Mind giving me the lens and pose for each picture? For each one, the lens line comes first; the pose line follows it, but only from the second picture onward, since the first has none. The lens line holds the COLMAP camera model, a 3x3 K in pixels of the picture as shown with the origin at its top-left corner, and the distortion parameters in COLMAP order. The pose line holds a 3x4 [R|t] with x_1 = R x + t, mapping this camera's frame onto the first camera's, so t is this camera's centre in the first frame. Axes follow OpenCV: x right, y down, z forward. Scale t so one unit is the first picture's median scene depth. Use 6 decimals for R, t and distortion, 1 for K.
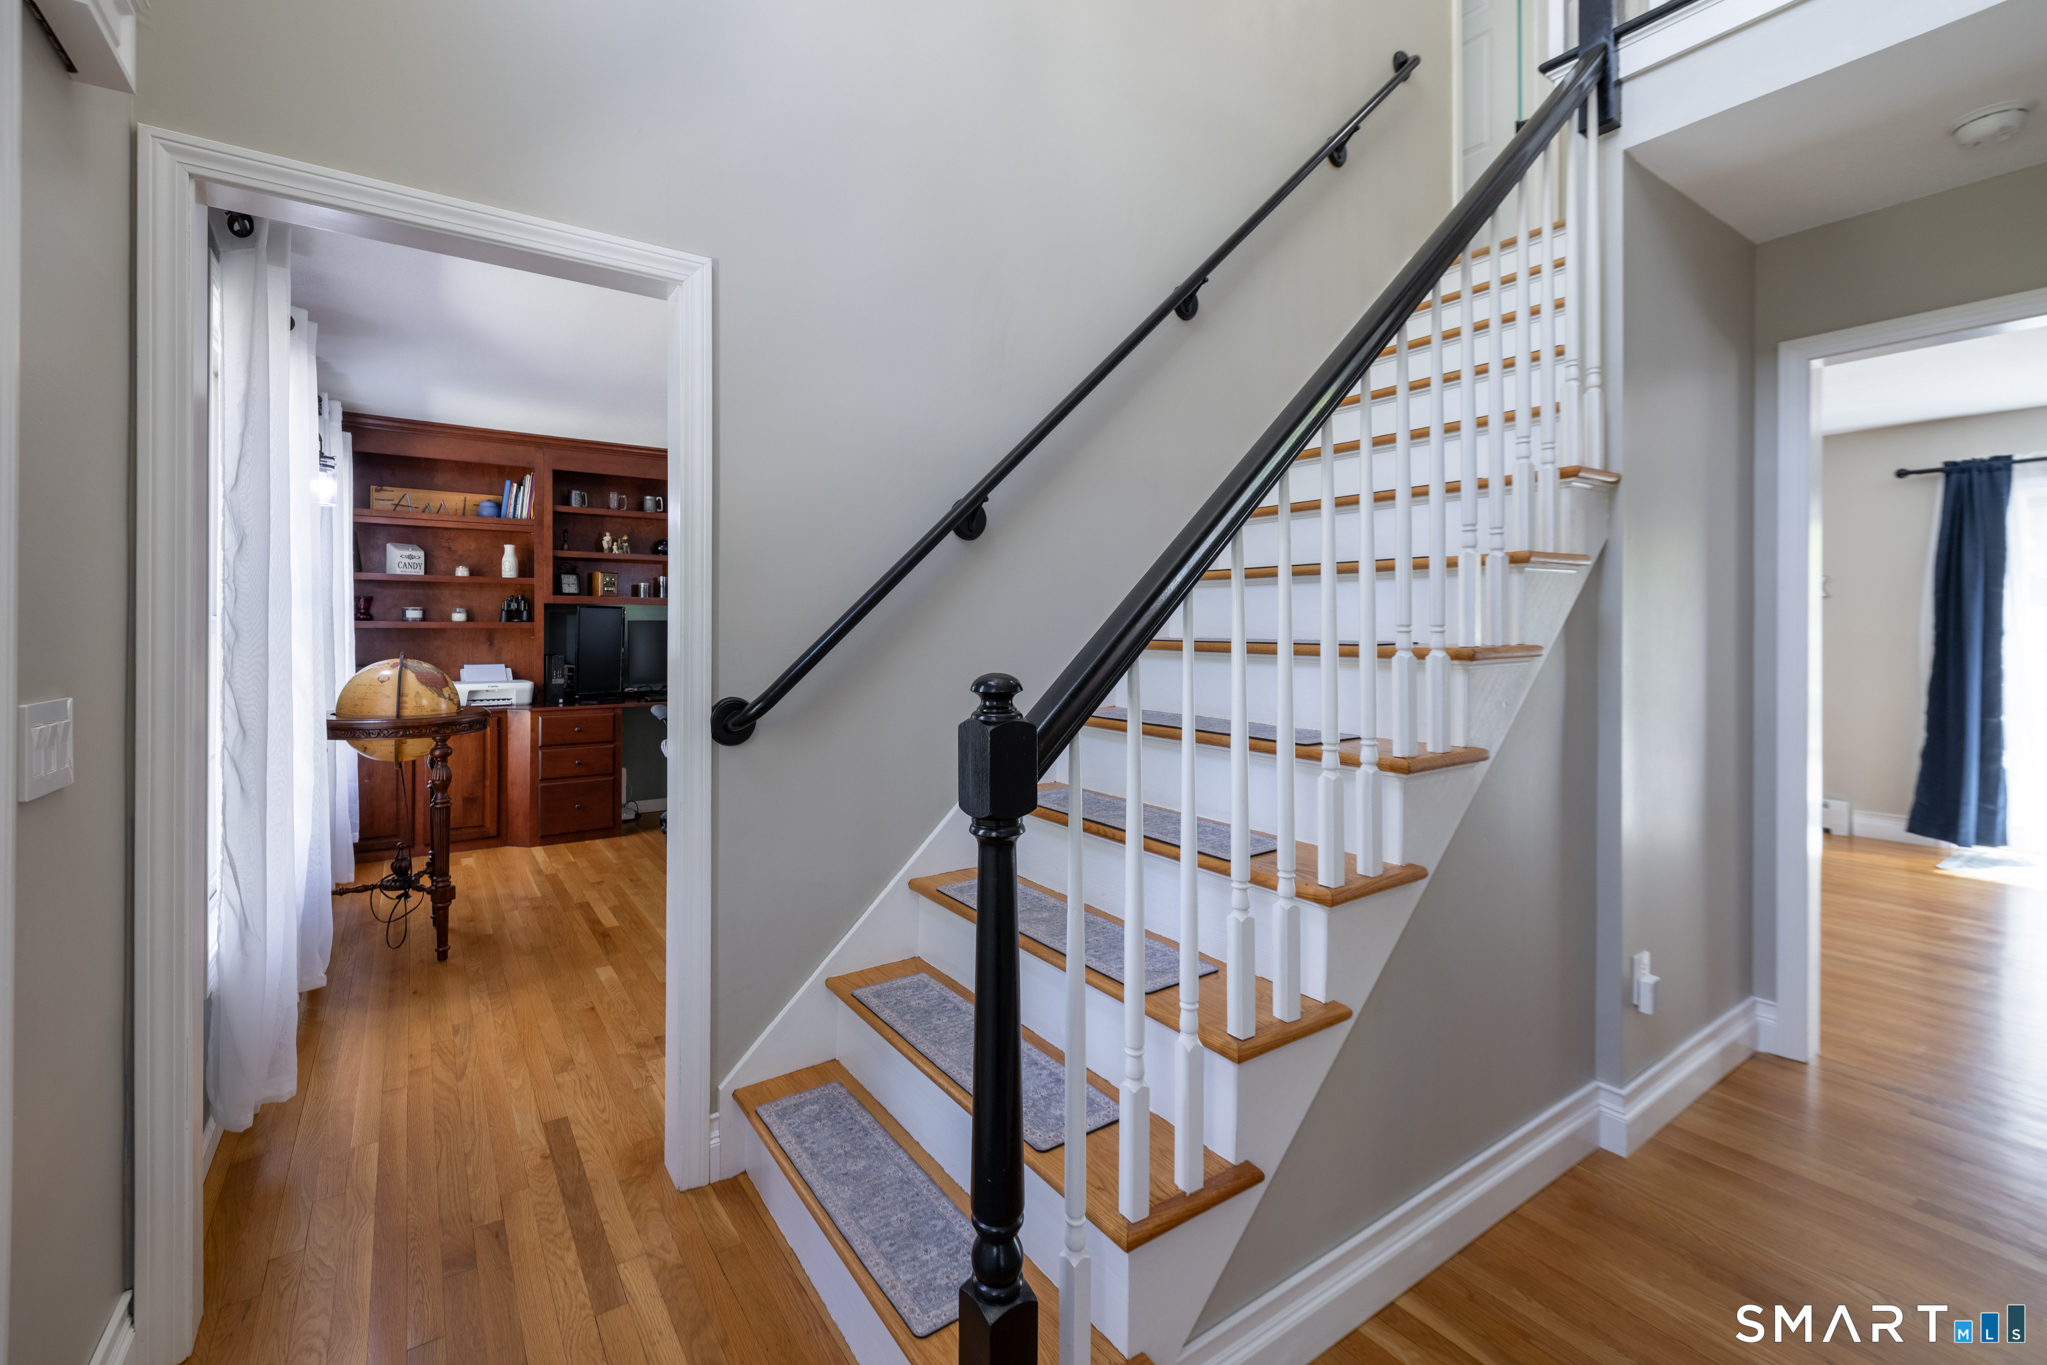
lens RADIAL K [[873.2, 0, 999.1], [0, 873.2, 615.6], [0, 0, 1]] dist [-0.002977, 0.001337]
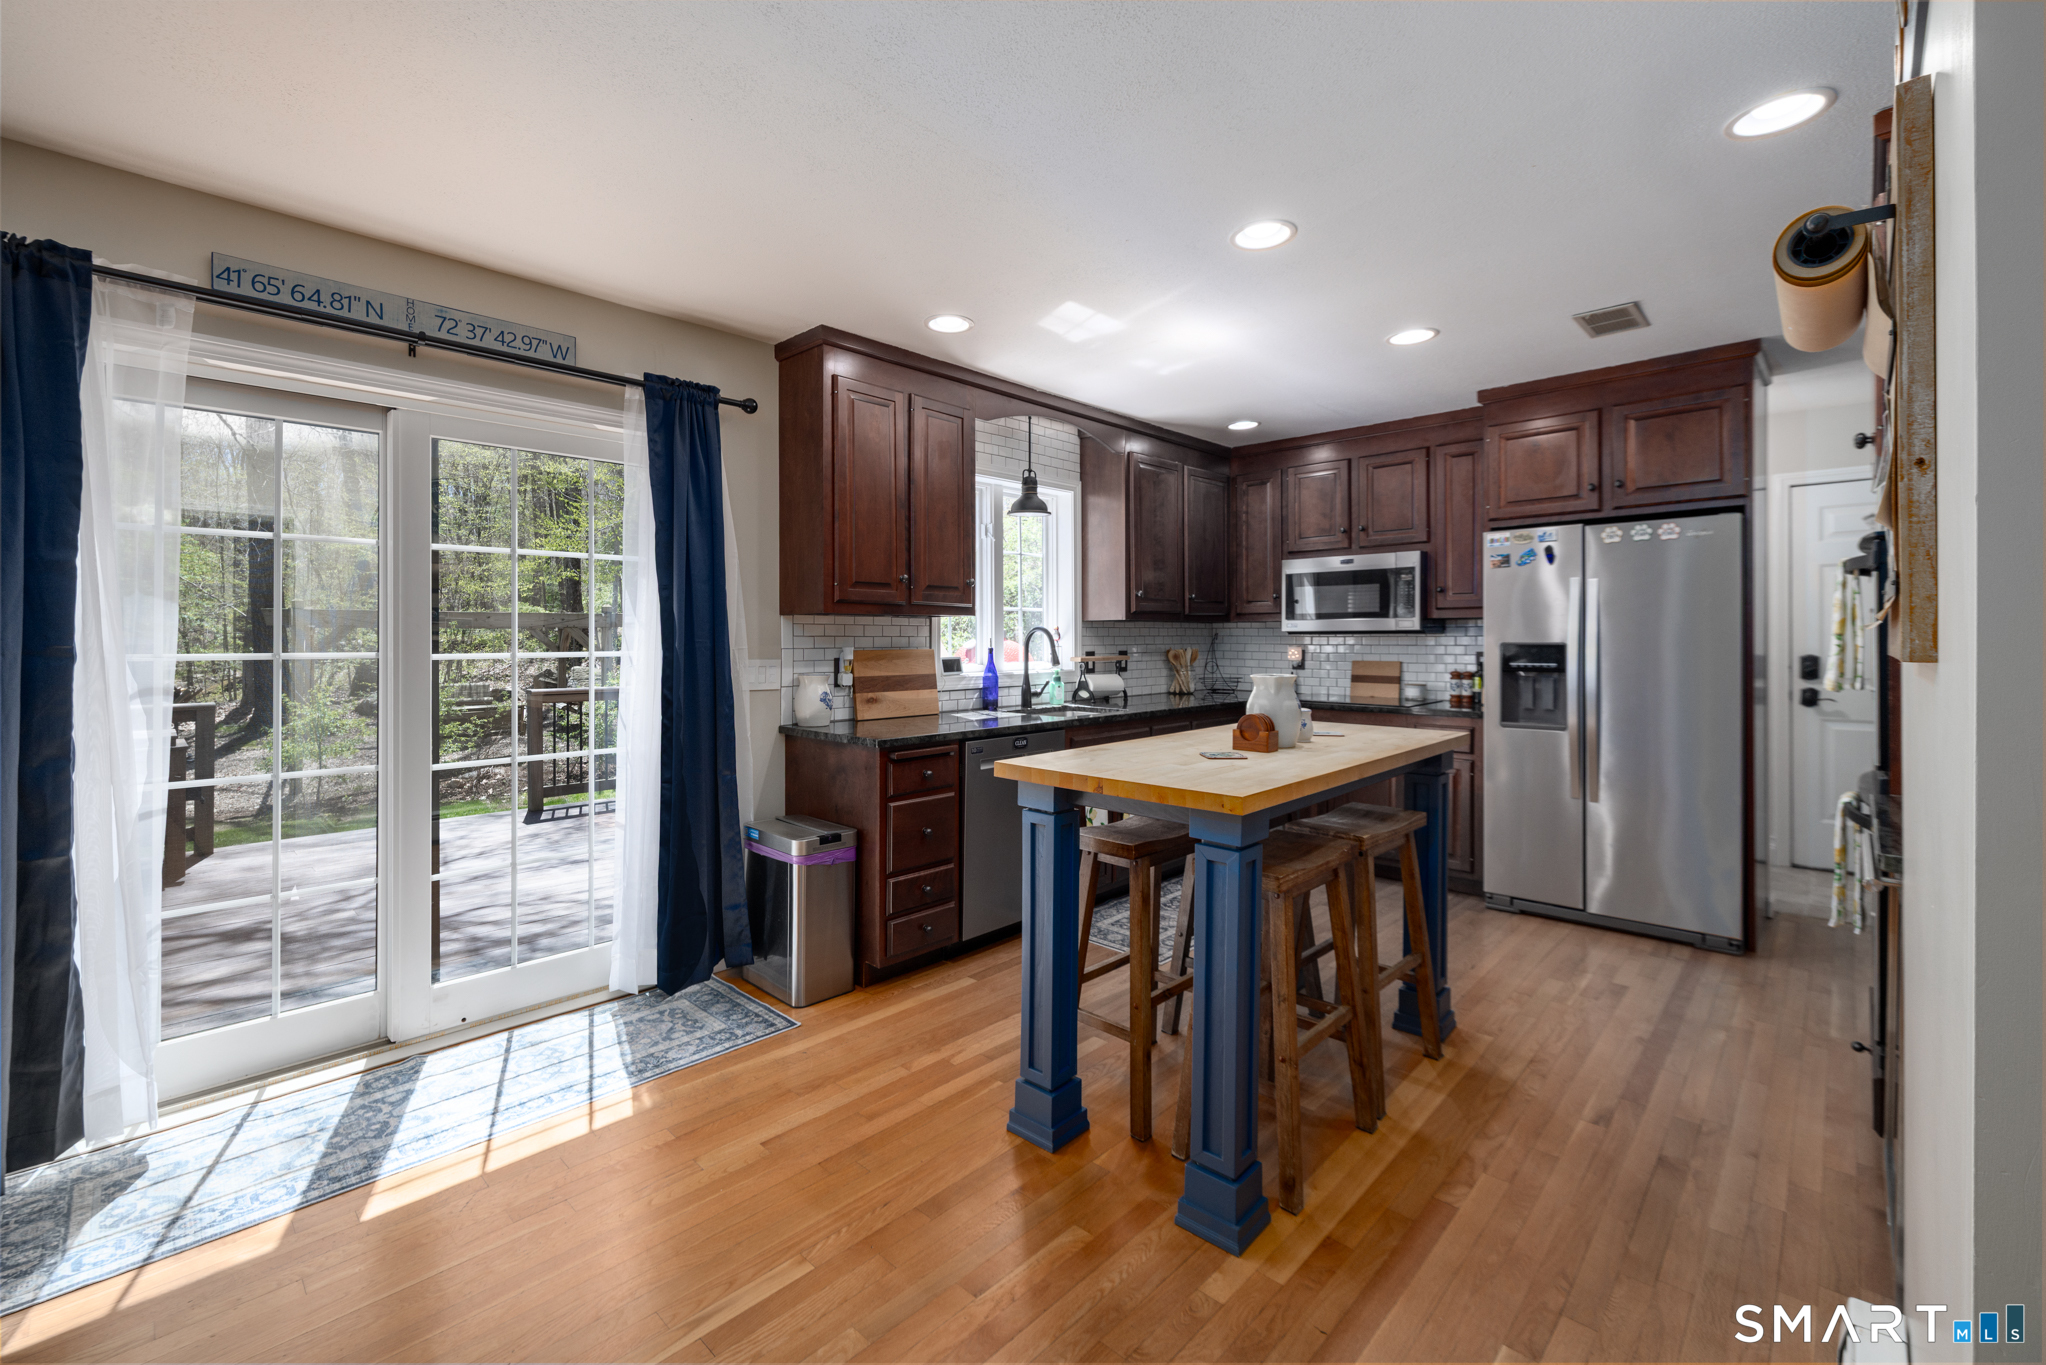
lens RADIAL K [[872.8, 0, 988.6], [0, 872.8, 635.9], [0, 0, 1]] dist [-0.002977, 0.001337]
pose [[-0.201519, 0.004941, 0.979472, 0.578423], [-0.010775, 0.999916, -0.007261, 0.010373], [-0.979425, -0.012017, -0.201449, 0.581949]]
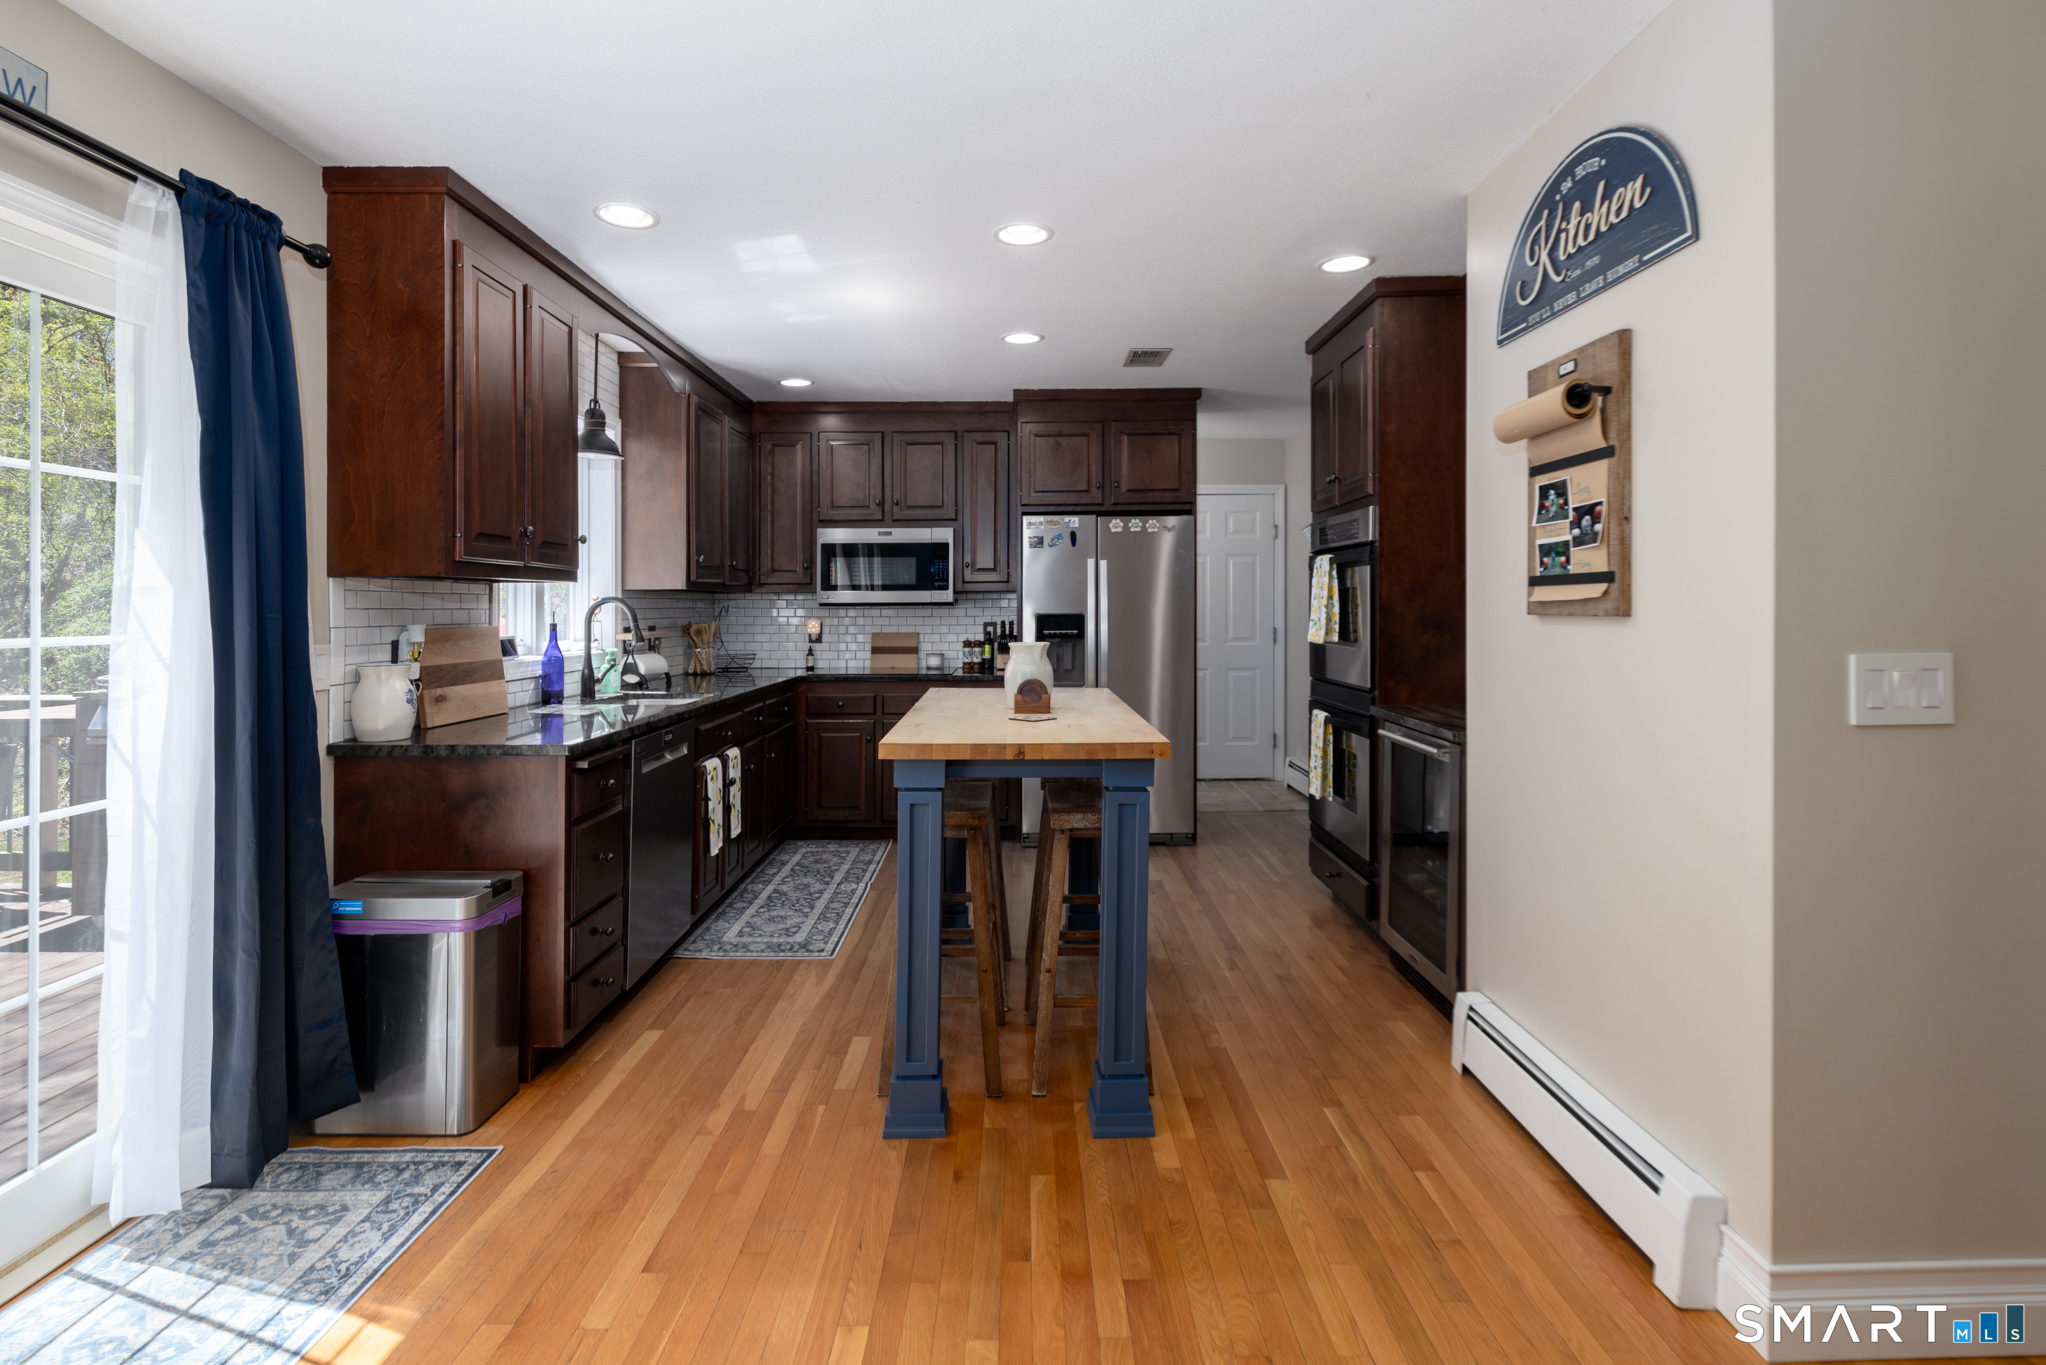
lens RADIAL K [[1002.4, 0, 1038.0], [0, 1002.4, 606.3], [0, 0, 1]] dist [-0.004260, -0.000862]
pose [[-0.840457, 0.008100, 0.541818, 0.690010], [0.000254, 0.999894, -0.014554, 0.013809], [-0.541878, -0.012094, -0.840370, 0.835555]]
